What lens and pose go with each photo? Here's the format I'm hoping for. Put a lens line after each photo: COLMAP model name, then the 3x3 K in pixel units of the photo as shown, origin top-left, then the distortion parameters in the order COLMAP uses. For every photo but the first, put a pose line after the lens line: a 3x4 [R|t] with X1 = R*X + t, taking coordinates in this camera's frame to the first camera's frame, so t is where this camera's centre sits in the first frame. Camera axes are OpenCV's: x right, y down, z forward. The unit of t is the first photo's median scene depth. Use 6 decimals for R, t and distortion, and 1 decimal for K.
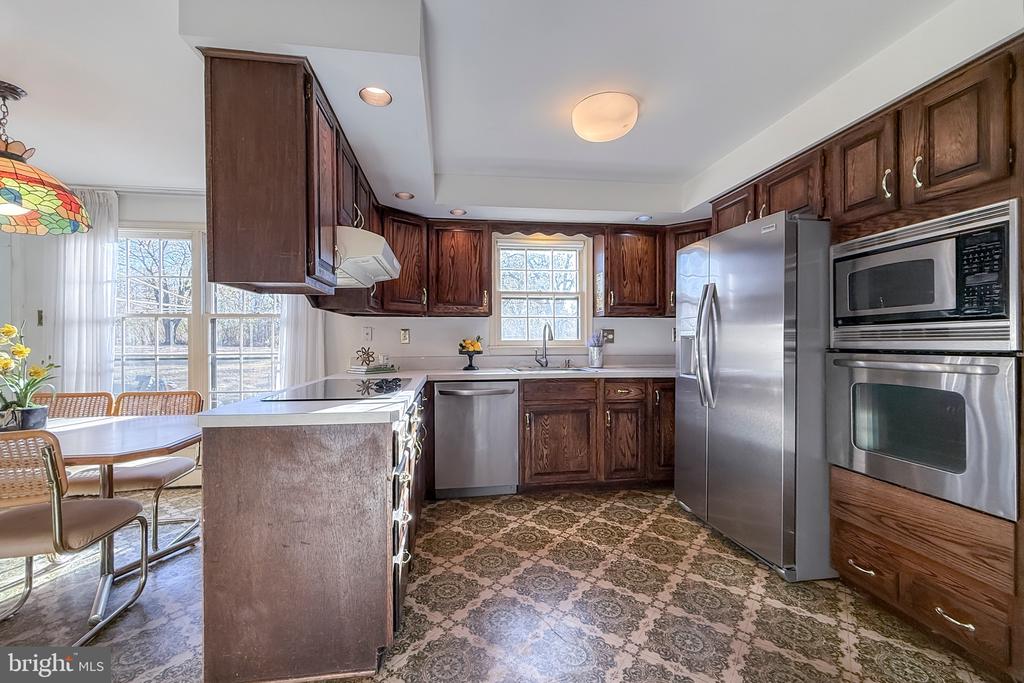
lens RADIAL K [[419.8, 0, 509.4], [0, 419.8, 340.8], [0, 0, 1]] dist [-0.001269, -0.000165]
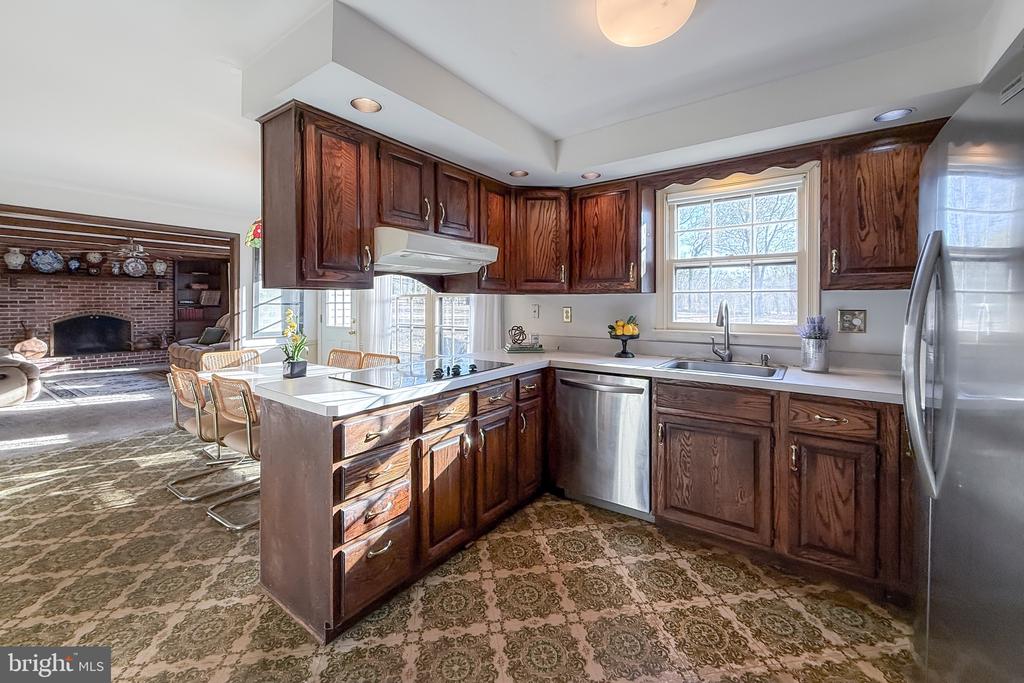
lens RADIAL K [[419.8, 0, 509.5], [0, 419.8, 305.2], [0, 0, 1]] dist [-0.001269, -0.000165]
pose [[0.718012, 0.008182, -0.695983, 0.361246], [-0.002724, 0.999956, 0.008945, -0.045621], [0.696026, -0.004527, 0.718003, 0.258923]]
